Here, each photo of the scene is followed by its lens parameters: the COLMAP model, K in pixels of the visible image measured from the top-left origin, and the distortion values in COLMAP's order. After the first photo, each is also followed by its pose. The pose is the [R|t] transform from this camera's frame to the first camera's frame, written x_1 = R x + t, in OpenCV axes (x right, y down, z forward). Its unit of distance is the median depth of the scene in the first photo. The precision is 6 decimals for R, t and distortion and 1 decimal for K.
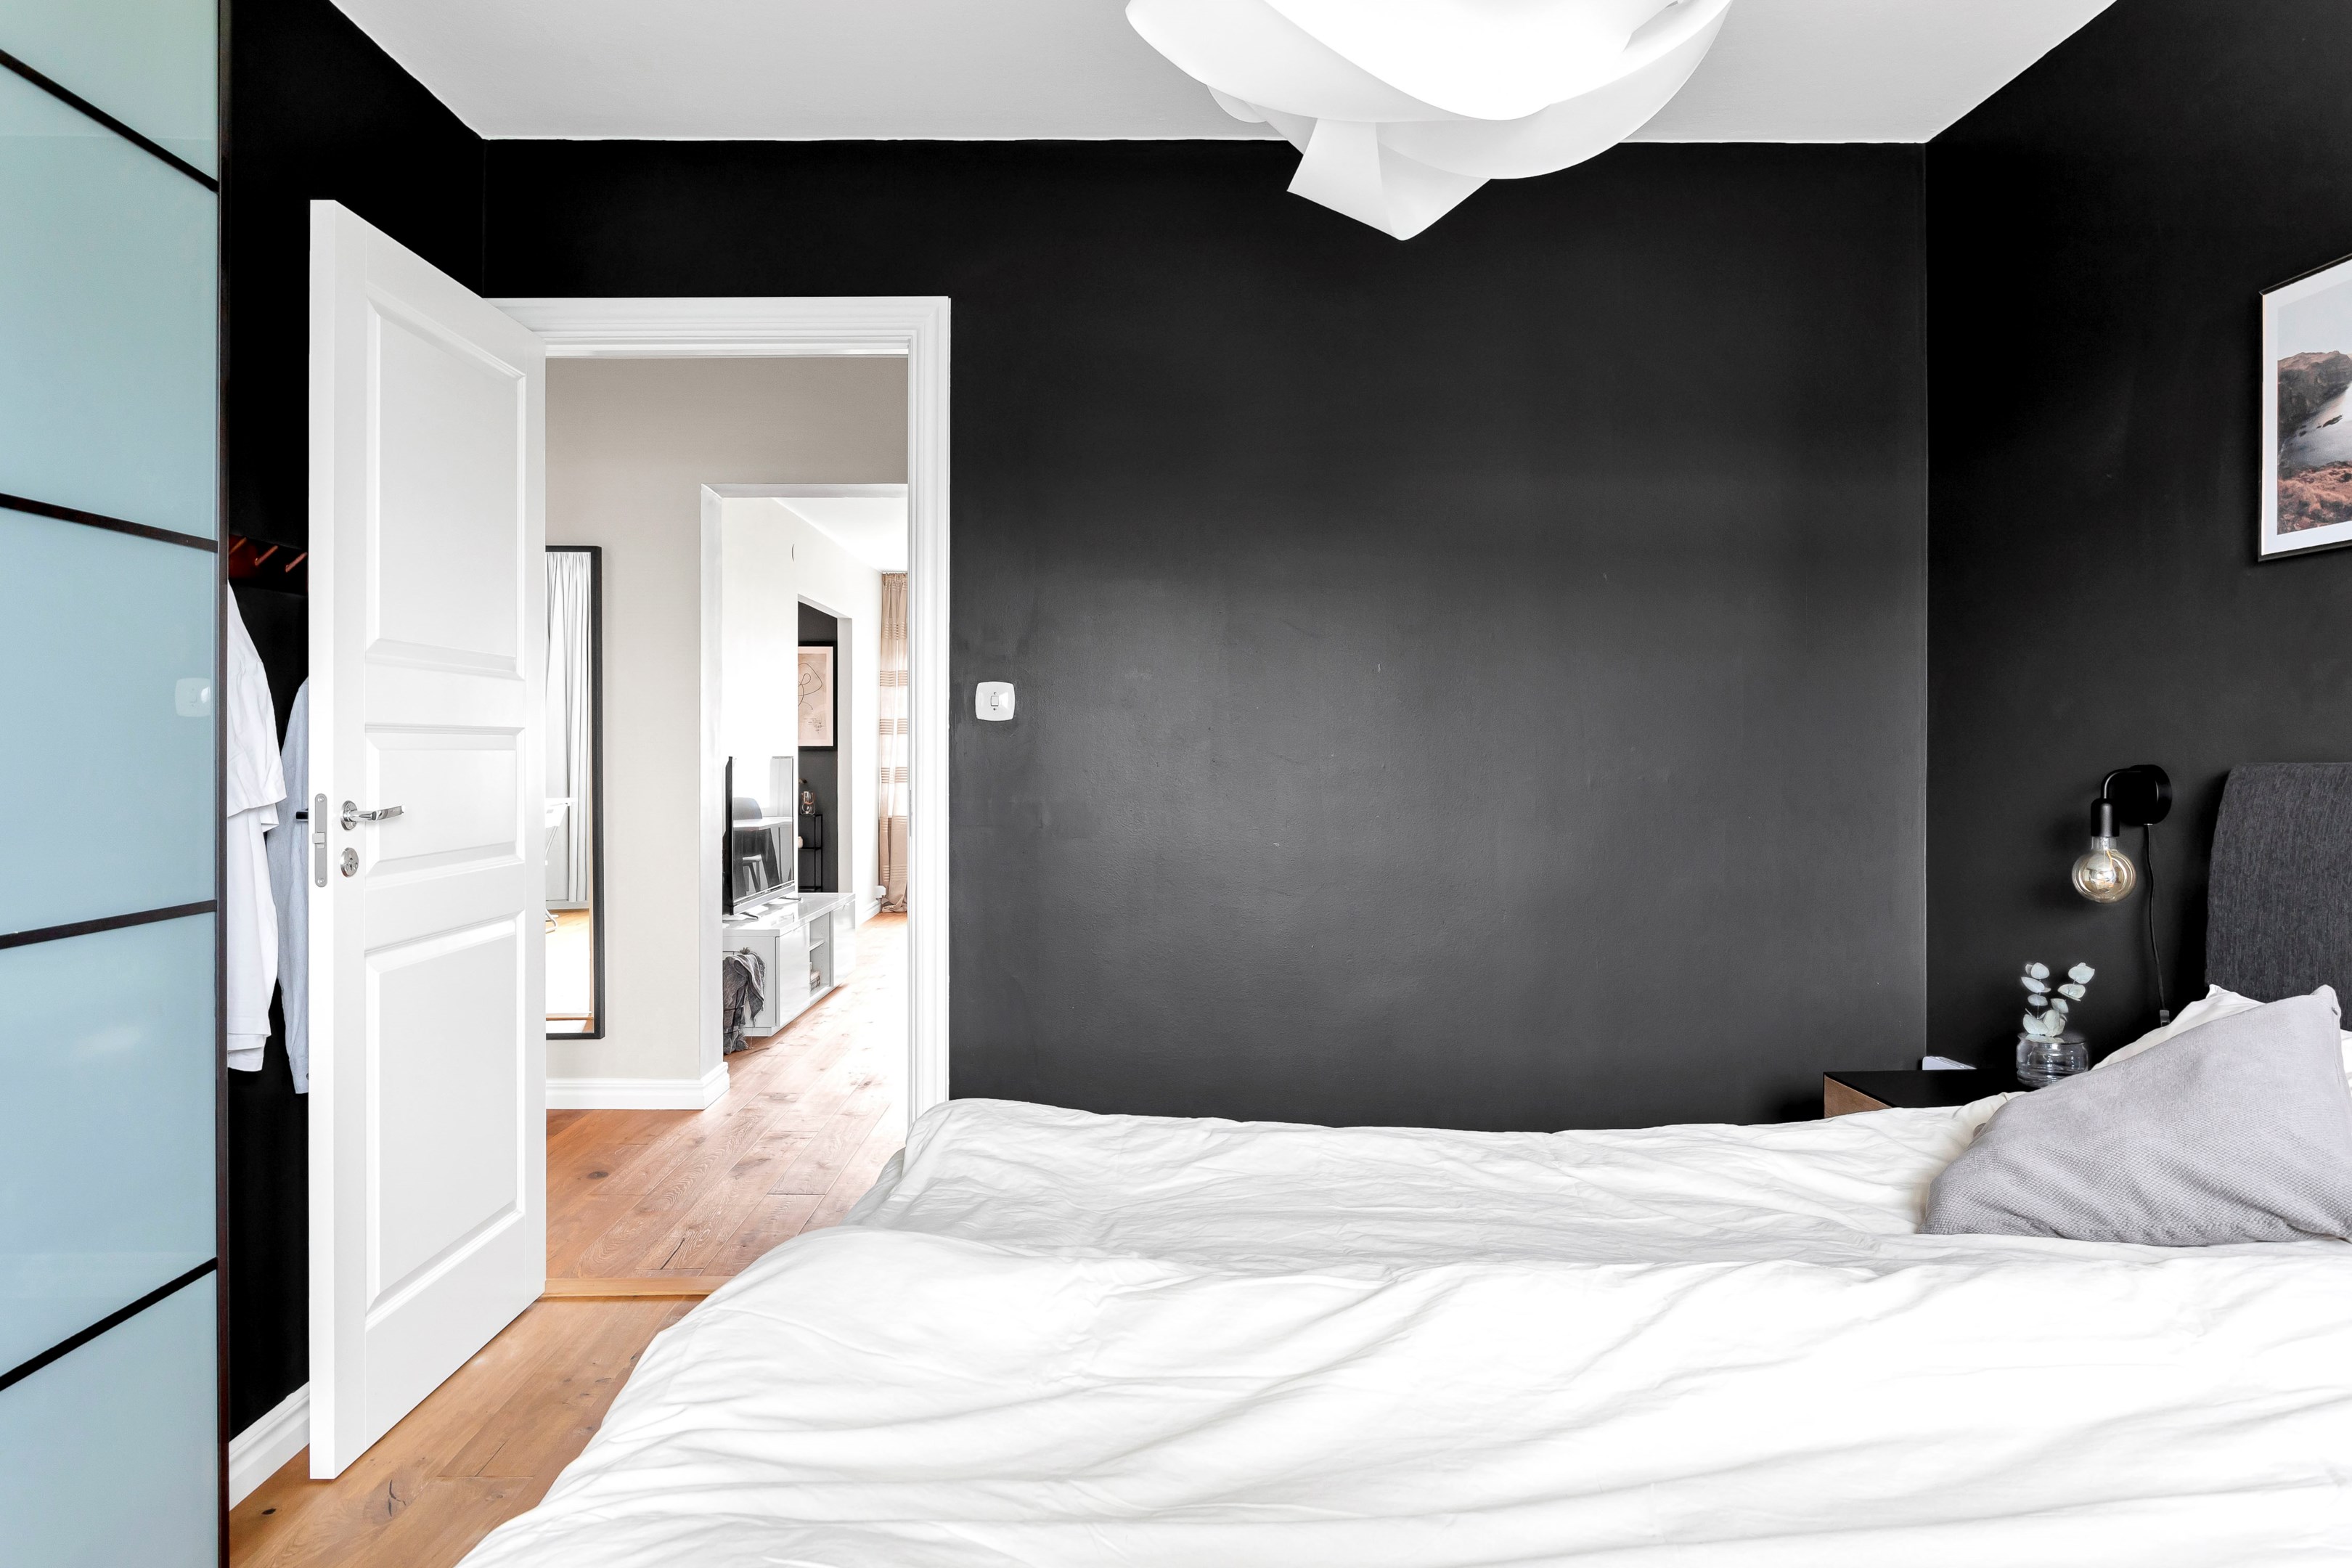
lens RADIAL K [[1564.8, 0, 1176.0], [0, 1564.8, 784.0], [0, 0, 1]] dist [-0.000222, 0.001130]
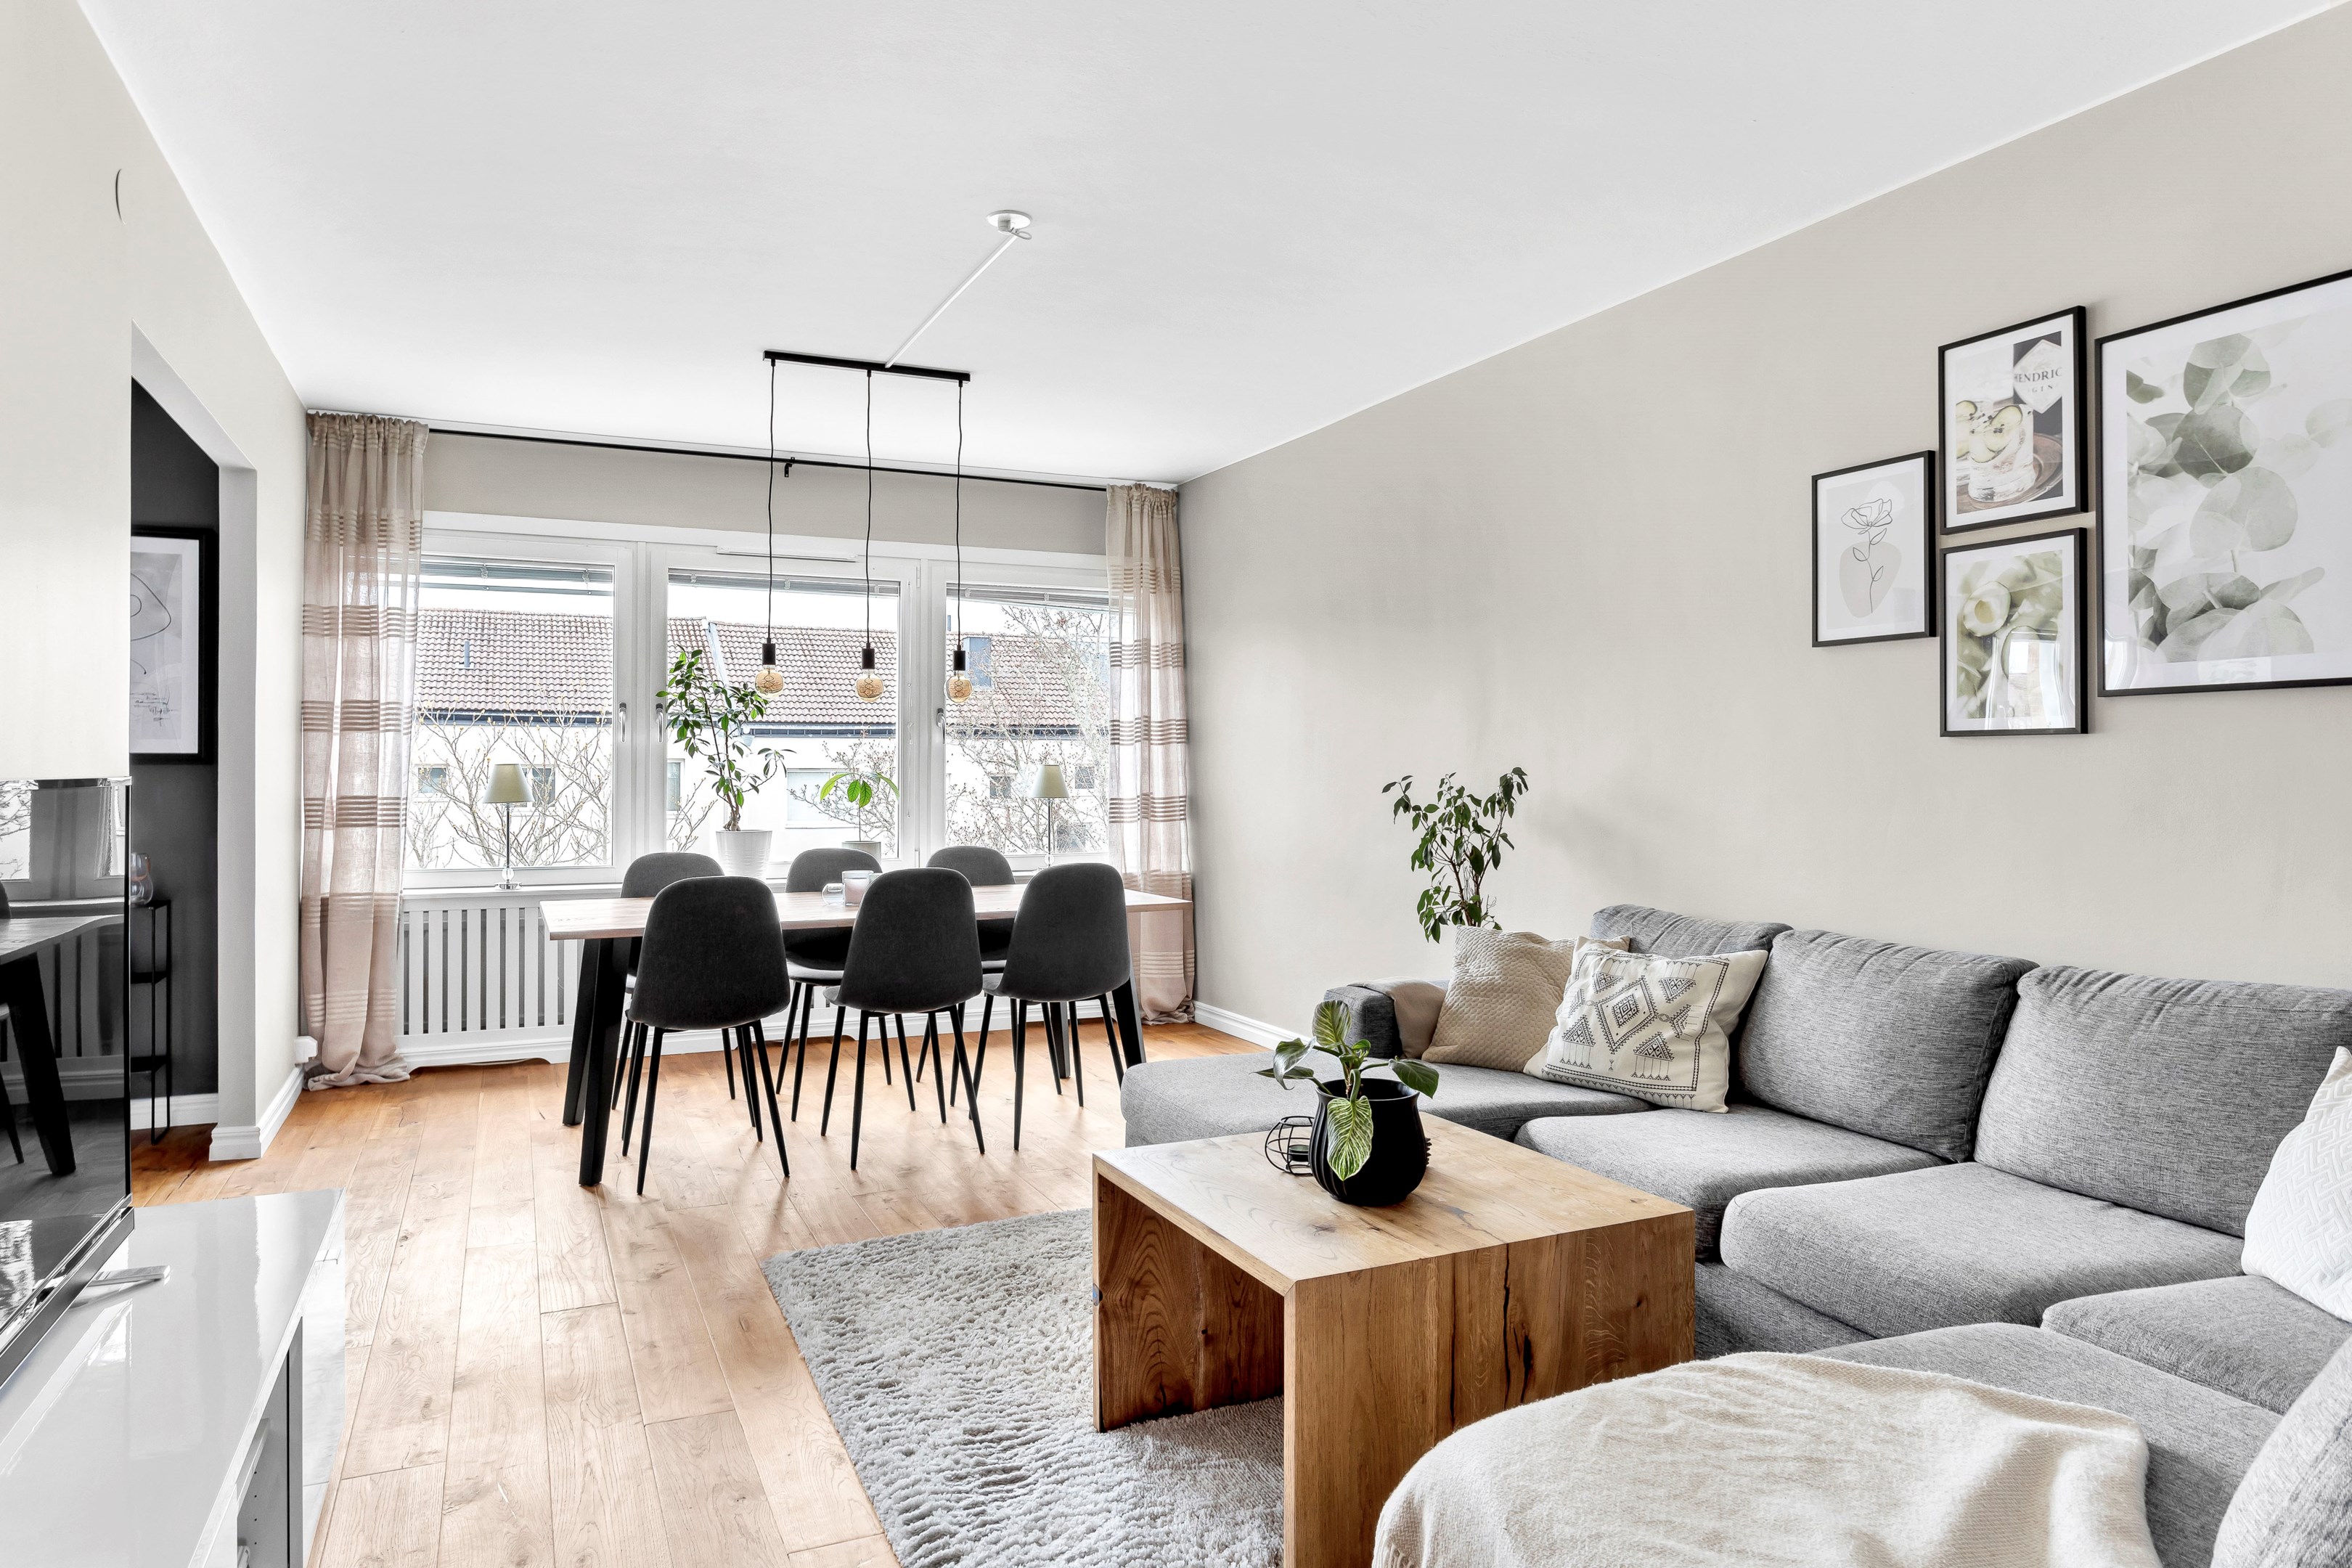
lens RADIAL K [[1451.7, 0, 1177.5], [0, 1451.7, 760.8], [0, 0, 1]] dist [-0.004059, -0.001295]
pose [[0.914475, -0.000361, 0.404642, -0.122253], [0.010429, 0.999688, -0.022677, -0.009044], [-0.404508, 0.024957, 0.914194, 0.469998]]
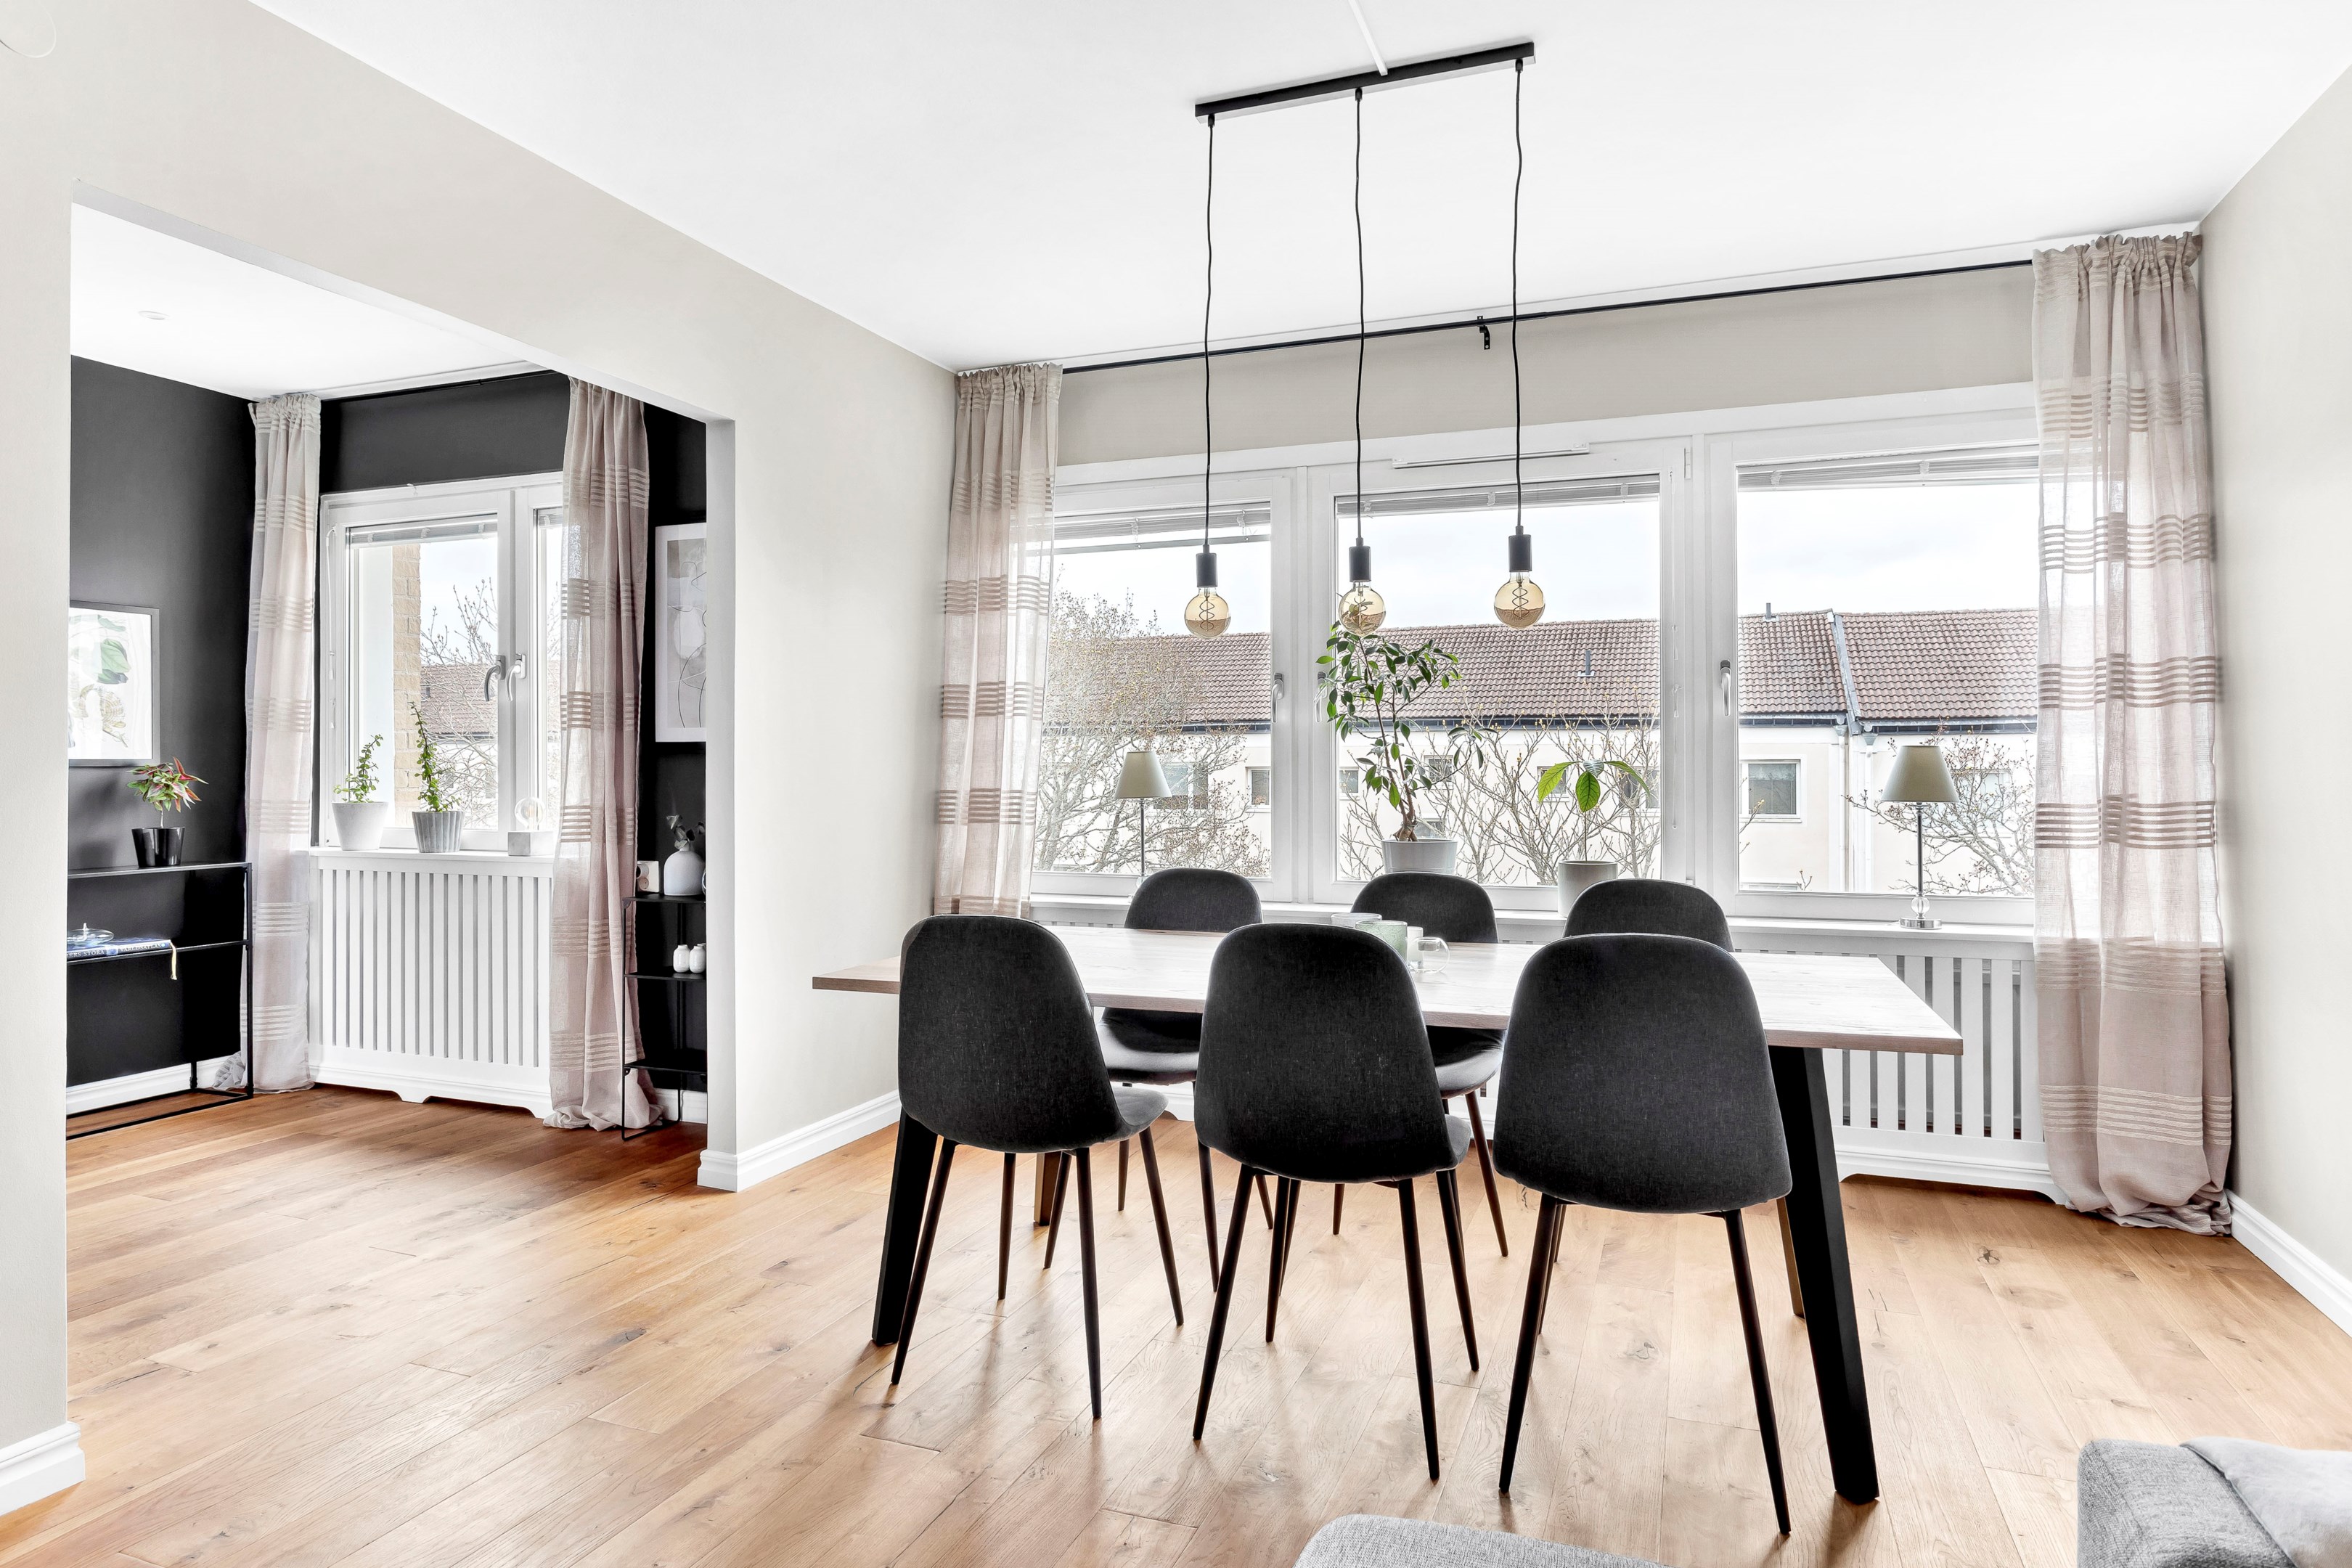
lens RADIAL K [[1390.5, 0, 1173.2], [0, 1390.5, 764.6], [0, 0, 1]] dist [0.003919, 0.000486]
pose [[0.929389, -0.007506, -0.369025, 0.027141], [-0.003836, 0.999543, -0.029991, -0.006050], [0.369081, 0.029289, 0.928935, 0.653242]]
